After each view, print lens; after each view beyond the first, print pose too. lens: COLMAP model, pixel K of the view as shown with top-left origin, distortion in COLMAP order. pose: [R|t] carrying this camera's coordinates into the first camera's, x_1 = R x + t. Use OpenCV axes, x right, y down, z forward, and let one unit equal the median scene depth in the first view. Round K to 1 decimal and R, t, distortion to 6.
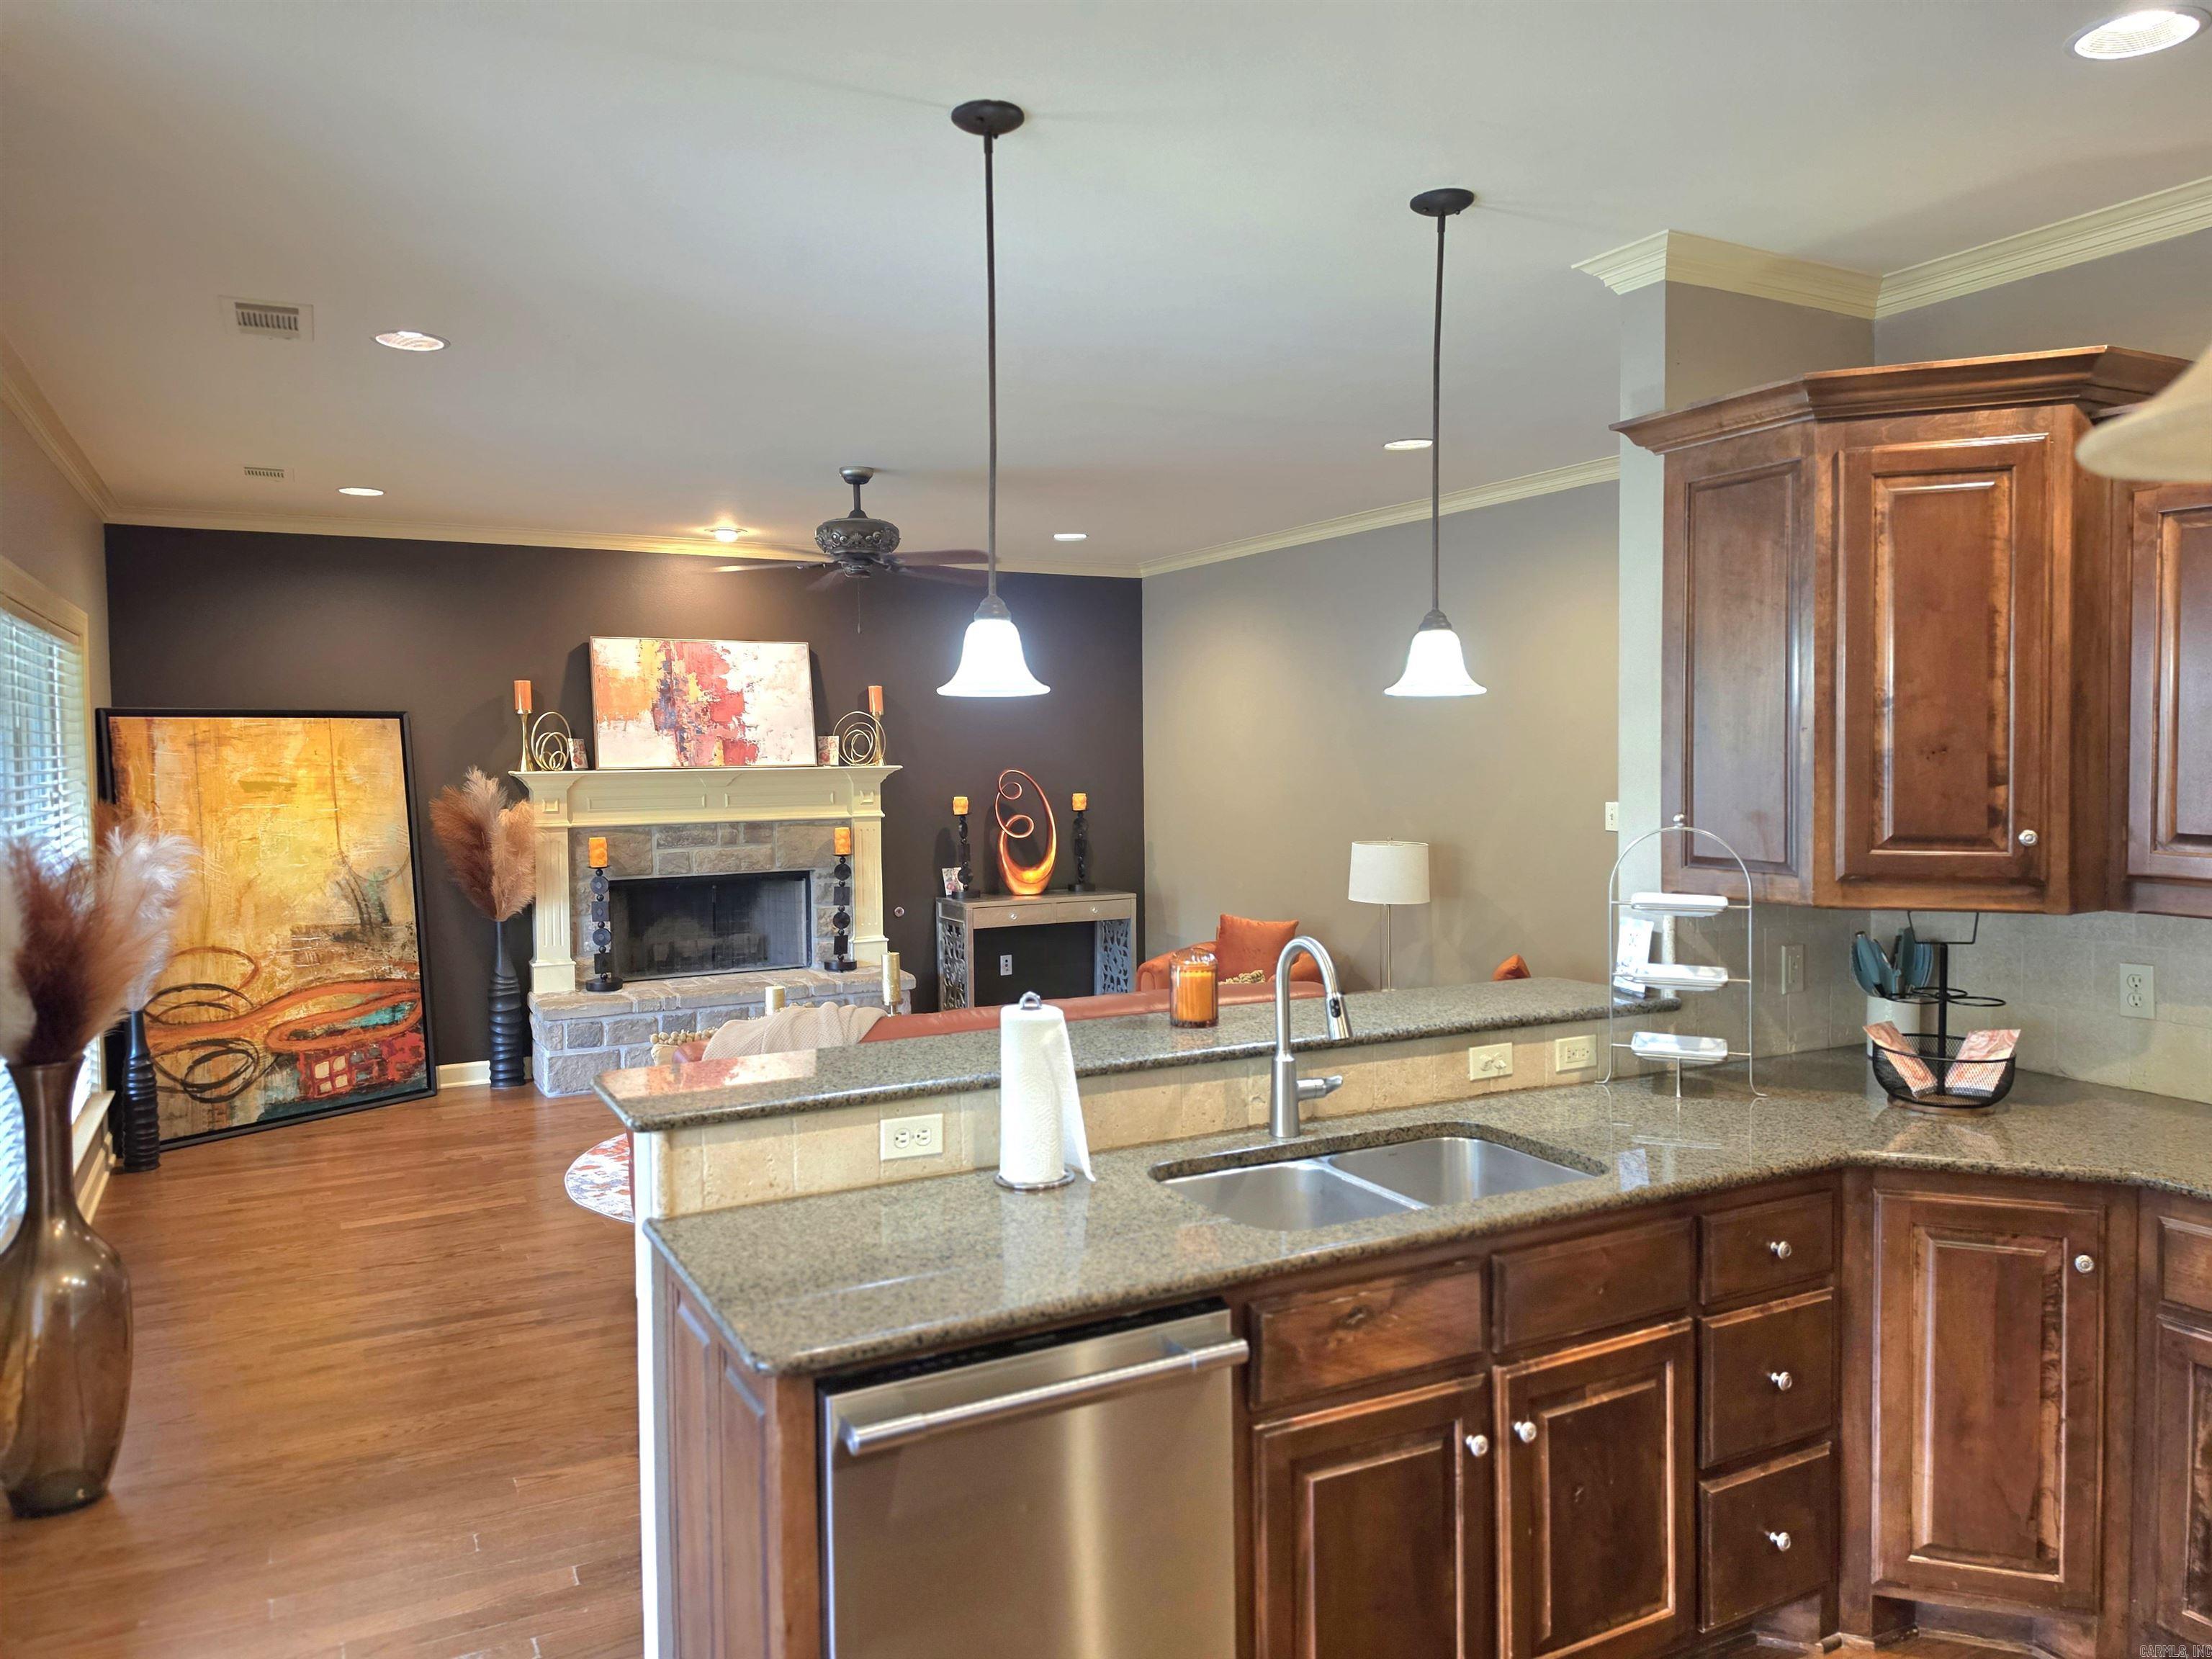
lens RADIAL K [[1531.6, 0, 1106.3], [0, 1531.6, 818.2], [0, 0, 1]] dist [0.067563, -0.007663]
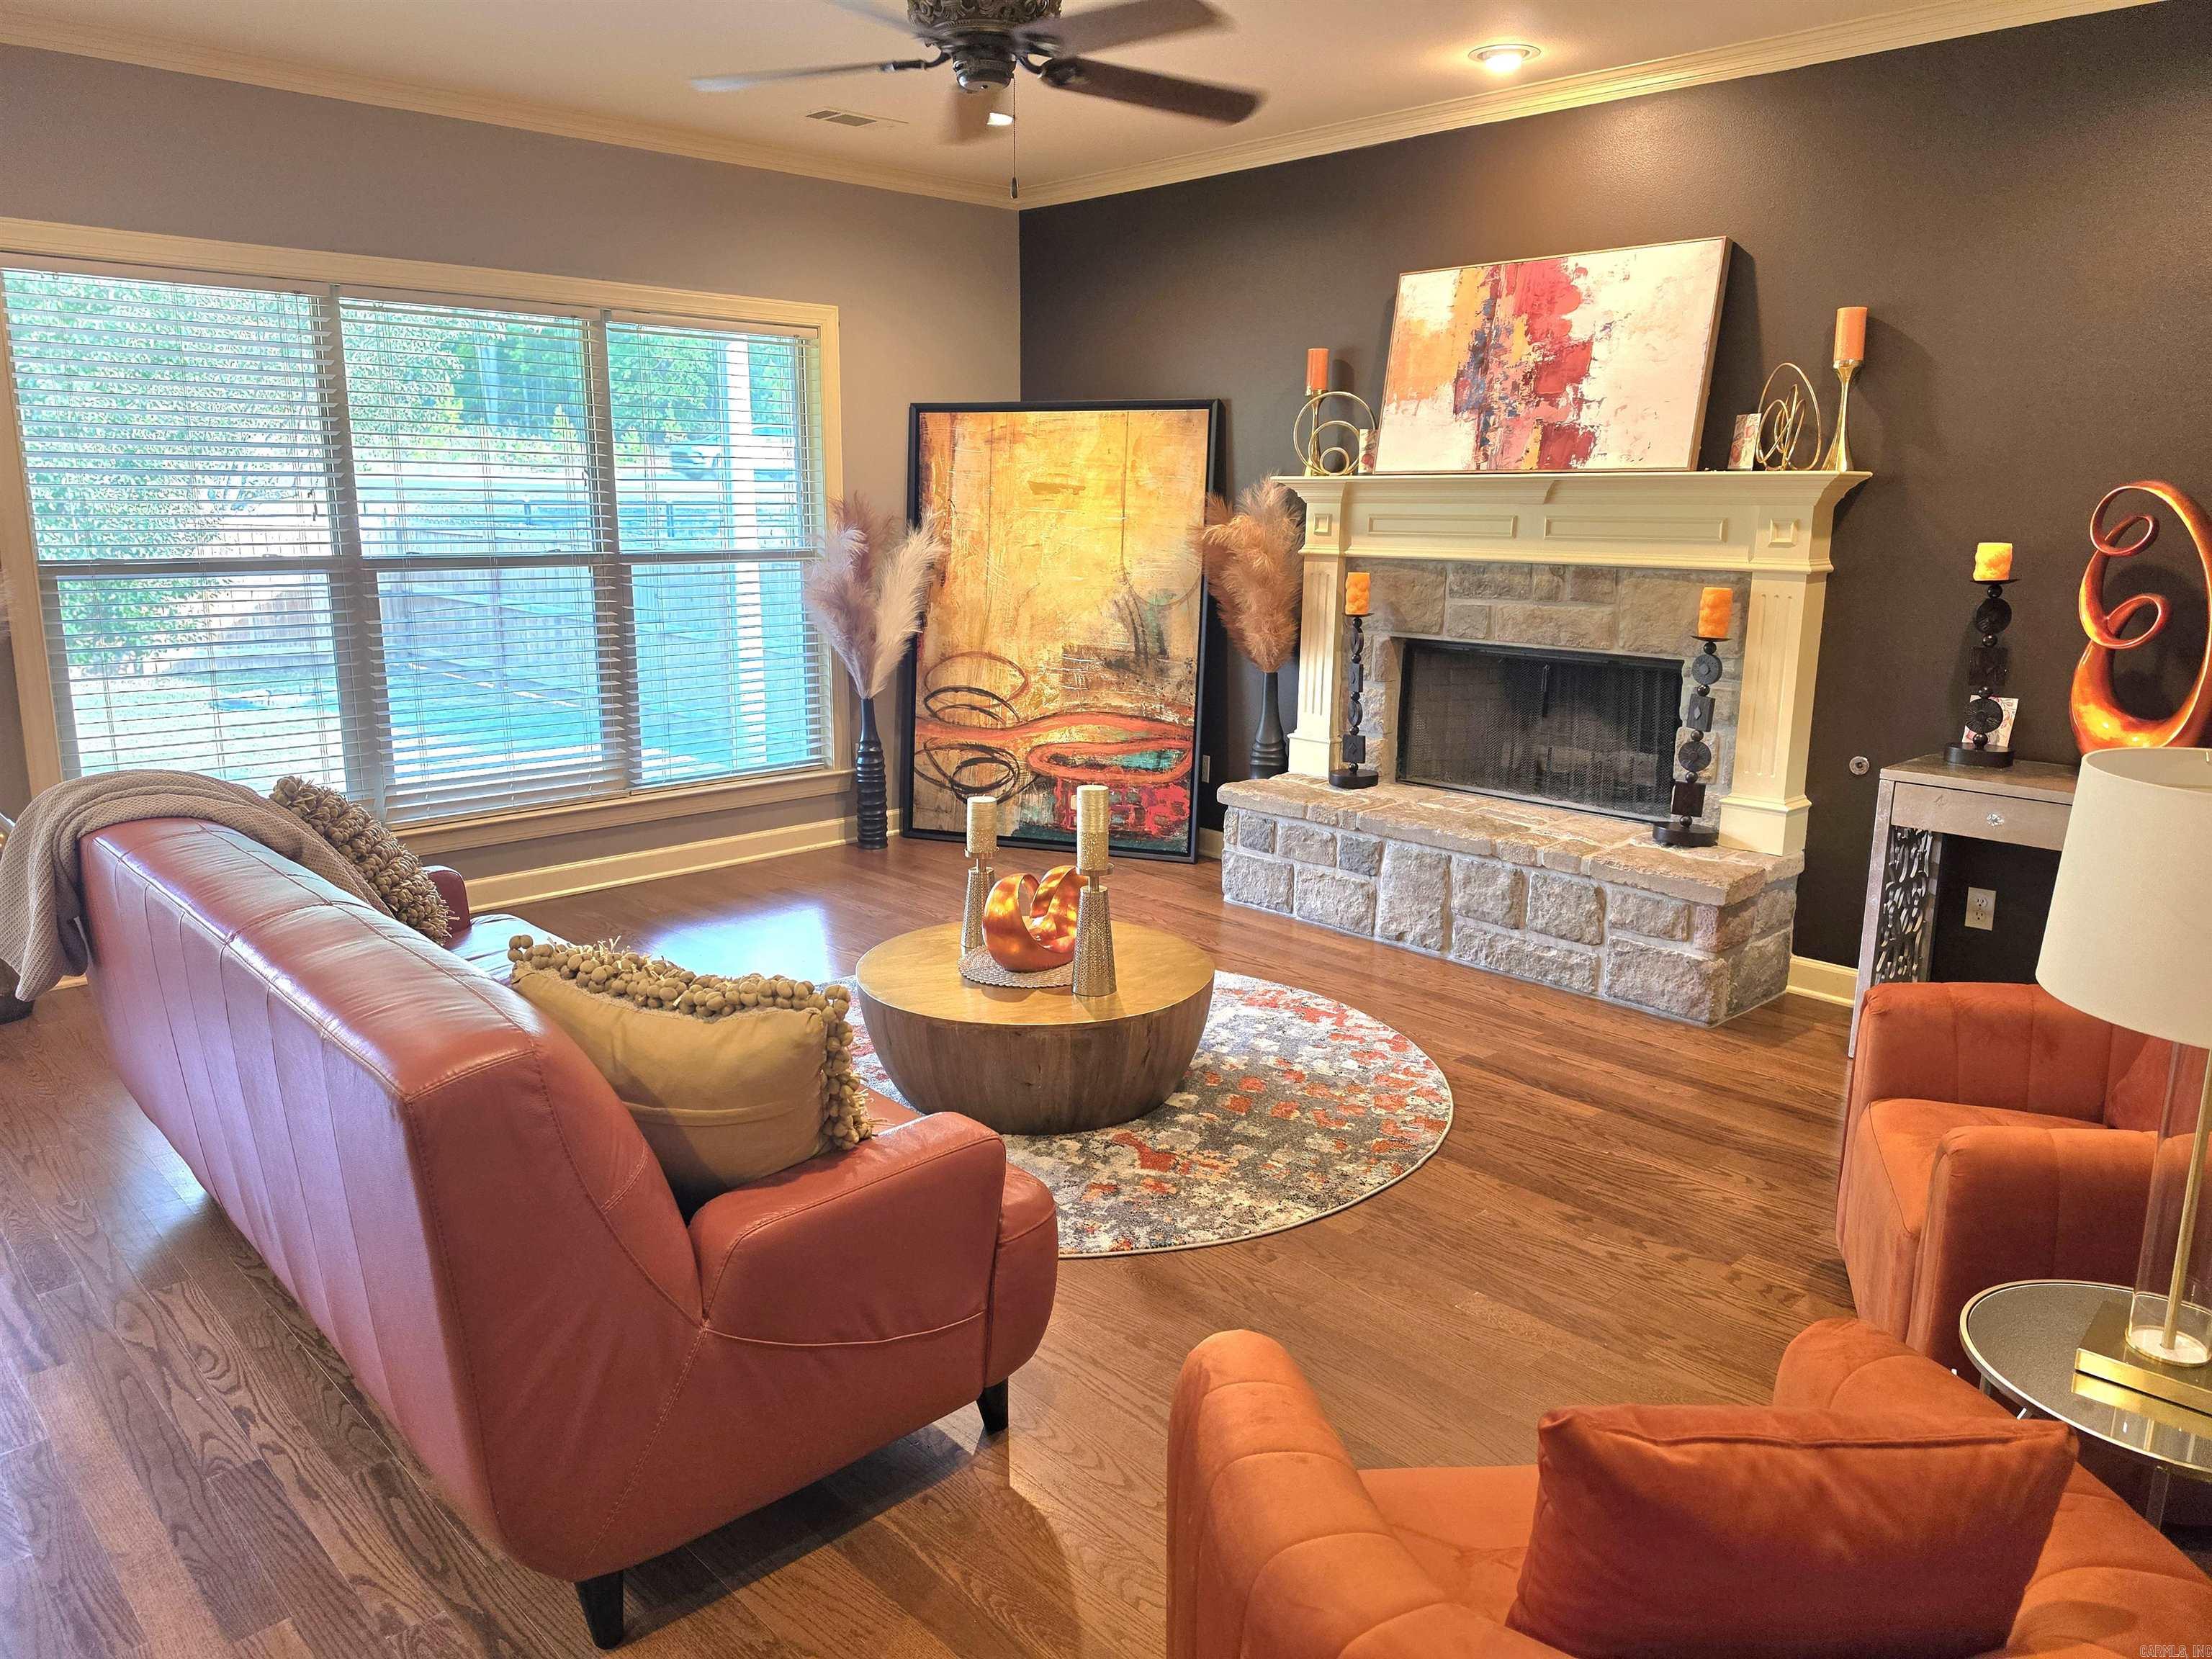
lens RADIAL K [[1531.6, 0, 1105.3], [0, 1531.6, 847.1], [0, 0, 1]] dist [0.067563, -0.007663]
pose [[0.273085, 0.228493, -0.934460, 0.356166], [-0.055562, 0.973507, 0.221804, -0.016540], [0.960384, -0.008651, 0.278546, 0.737829]]
